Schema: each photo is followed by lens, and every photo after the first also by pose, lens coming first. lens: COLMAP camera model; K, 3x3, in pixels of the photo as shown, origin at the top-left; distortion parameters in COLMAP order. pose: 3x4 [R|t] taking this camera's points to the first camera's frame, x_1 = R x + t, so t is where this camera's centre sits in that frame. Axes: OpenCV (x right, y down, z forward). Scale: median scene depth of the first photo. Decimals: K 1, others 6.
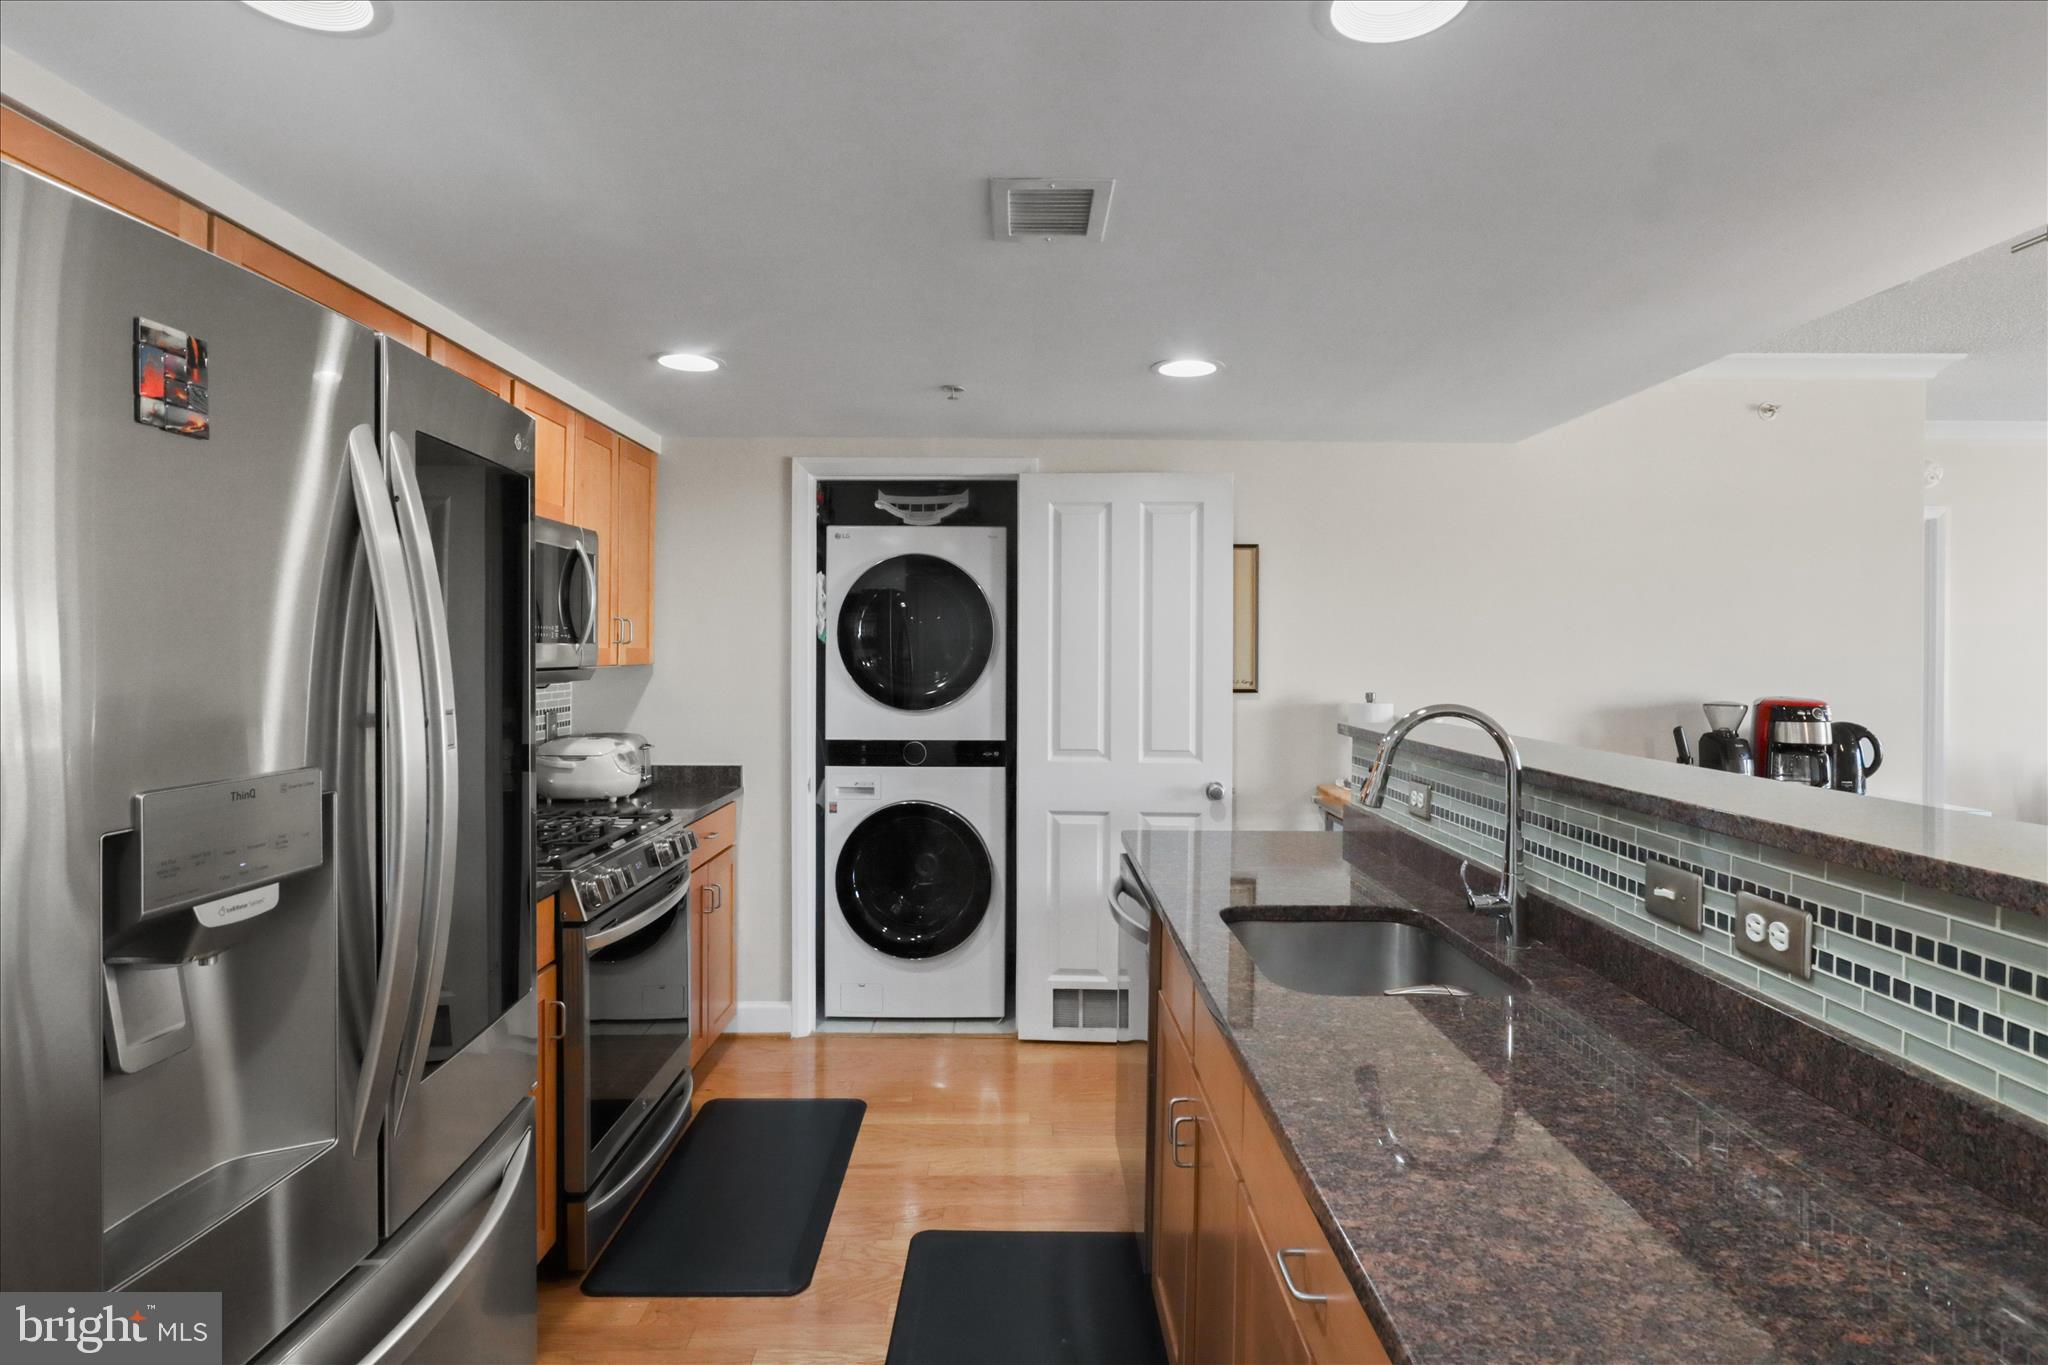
lens RADIAL K [[1031.8, 0, 1029.9], [0, 1031.8, 657.0], [0, 0, 1]] dist [-0.010695, 0.008123]
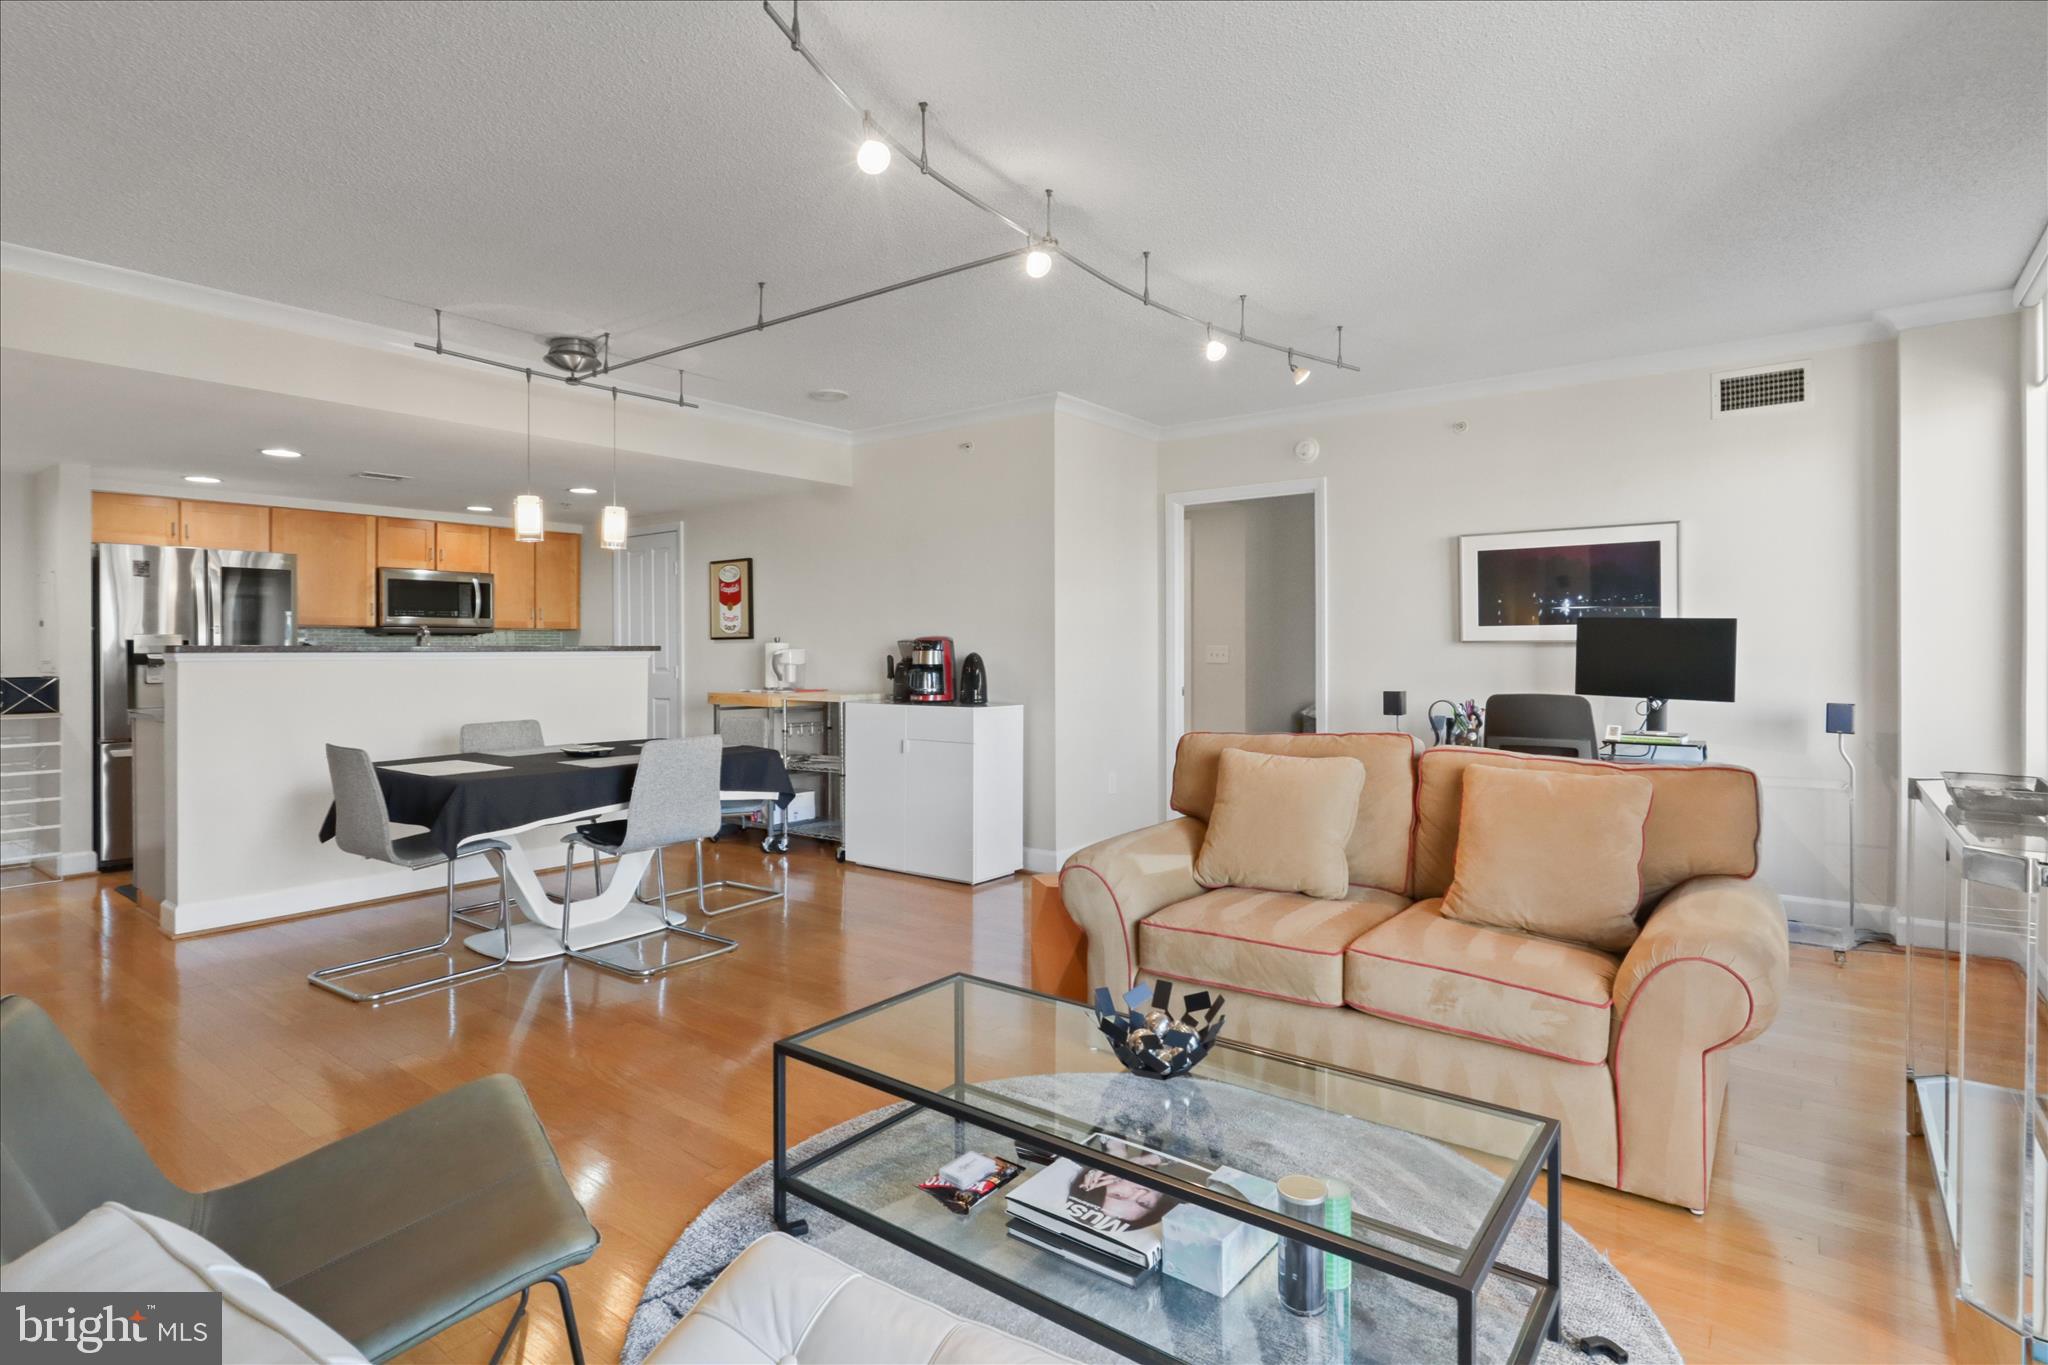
lens RADIAL K [[1031.8, 0, 1038.6], [0, 1031.8, 665.7], [0, 0, 1]] dist [-0.010695, 0.008123]
pose [[0.796209, 0.002601, -0.605016, 3.613620], [0.004435, 0.999939, 0.010135, 0.138091], [0.605005, -0.010753, 0.796149, -0.330029]]
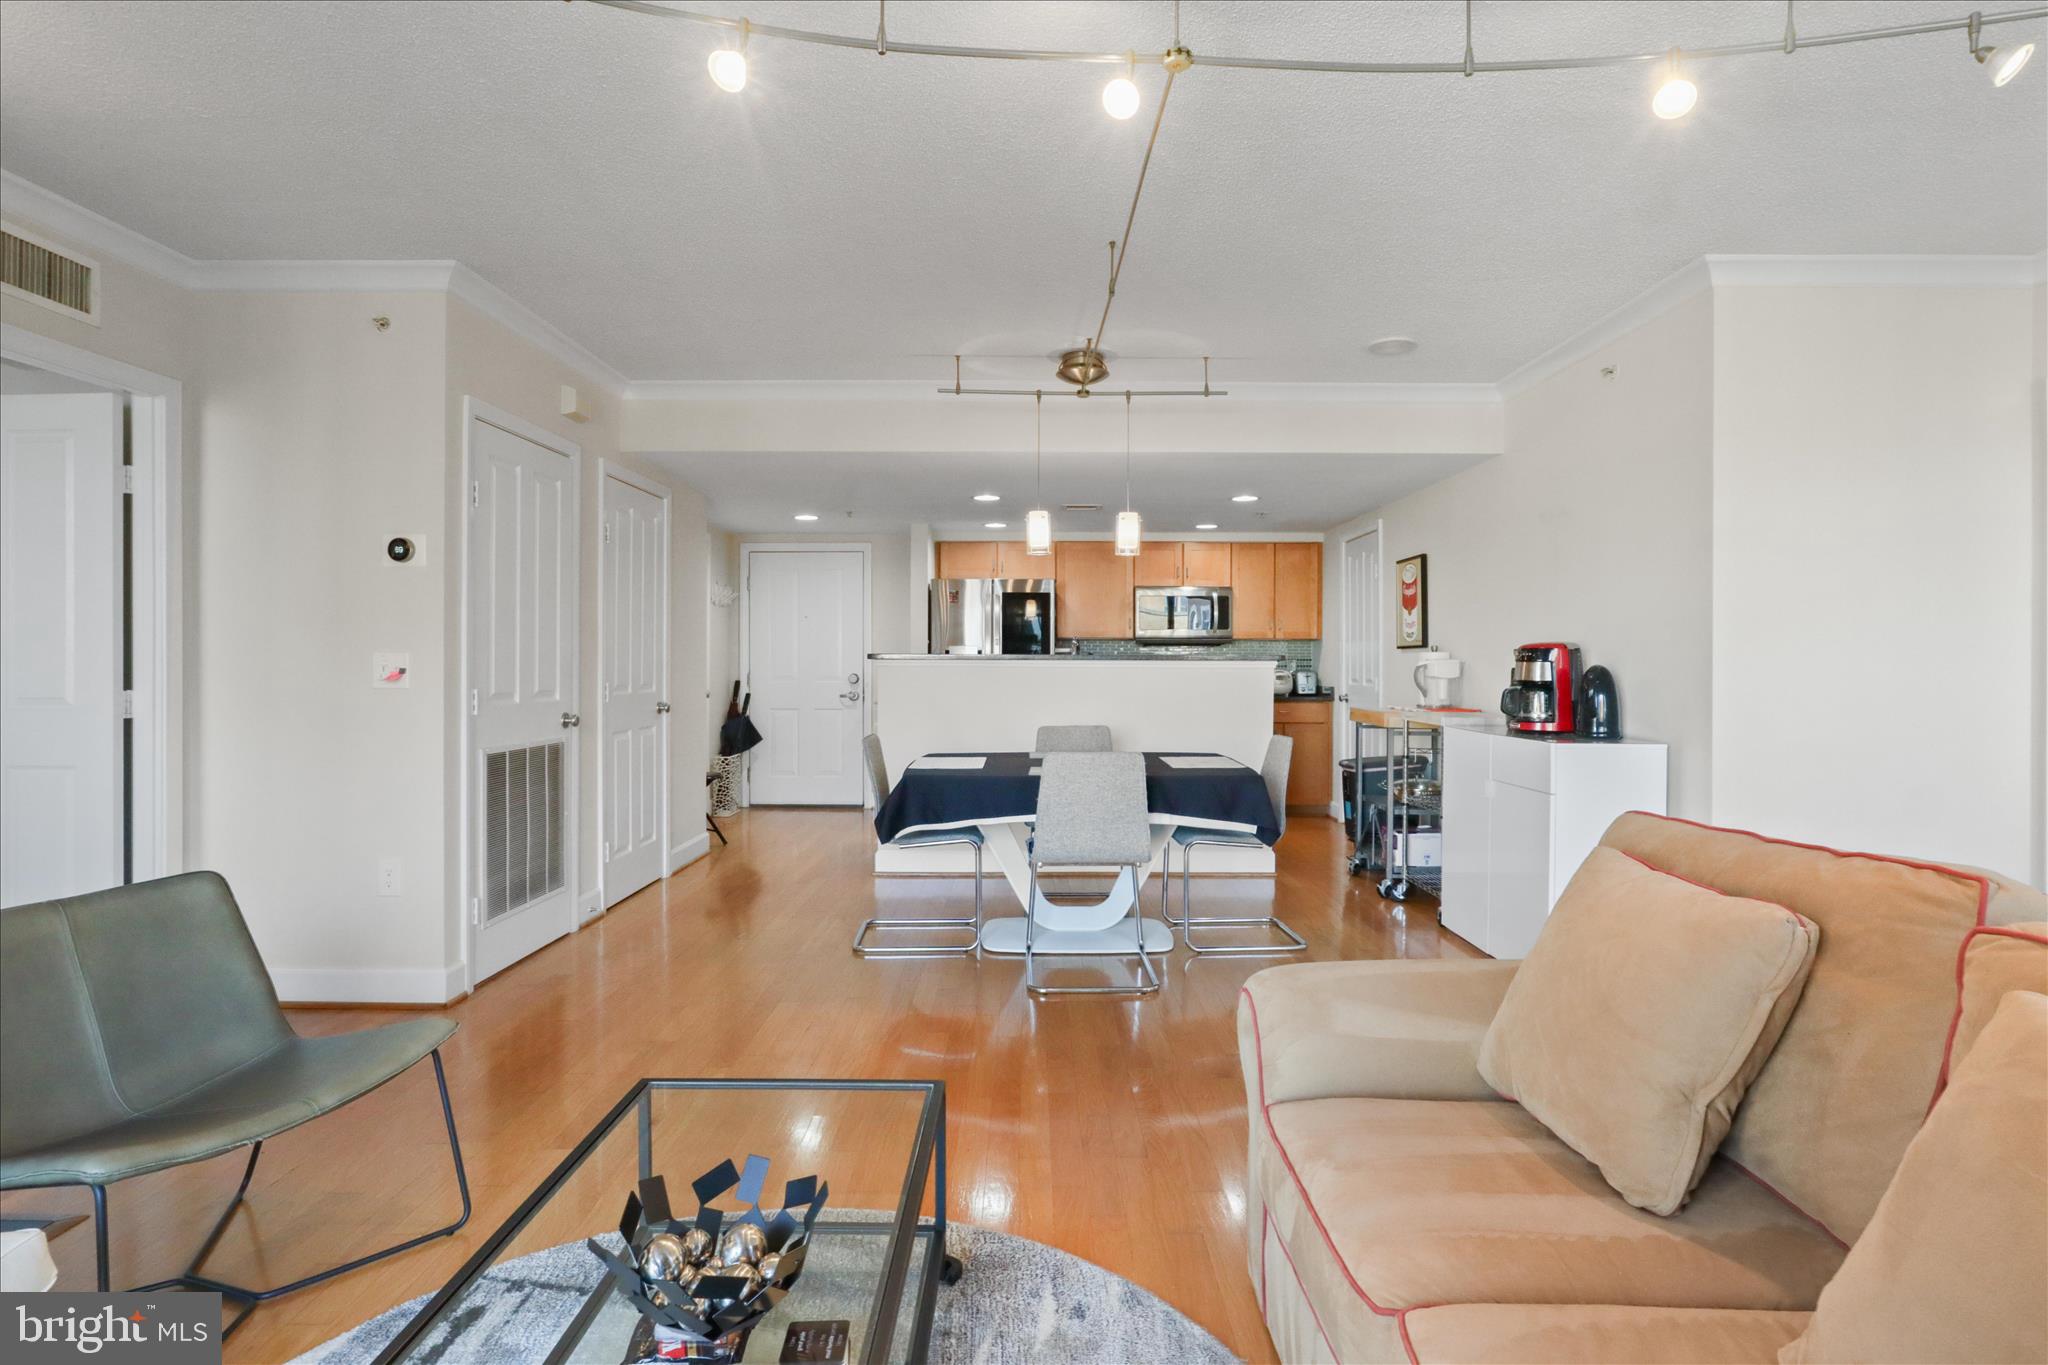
lens RADIAL K [[1031.8, 0, 1036.7], [0, 1031.8, 678.2], [0, 0, 1]] dist [-0.010695, 0.008123]
pose [[0.000496, 0.012477, -0.999922, 3.740406], [-0.007082, 0.999897, 0.012473, 0.137526], [0.999975, 0.007075, 0.000584, 0.830580]]
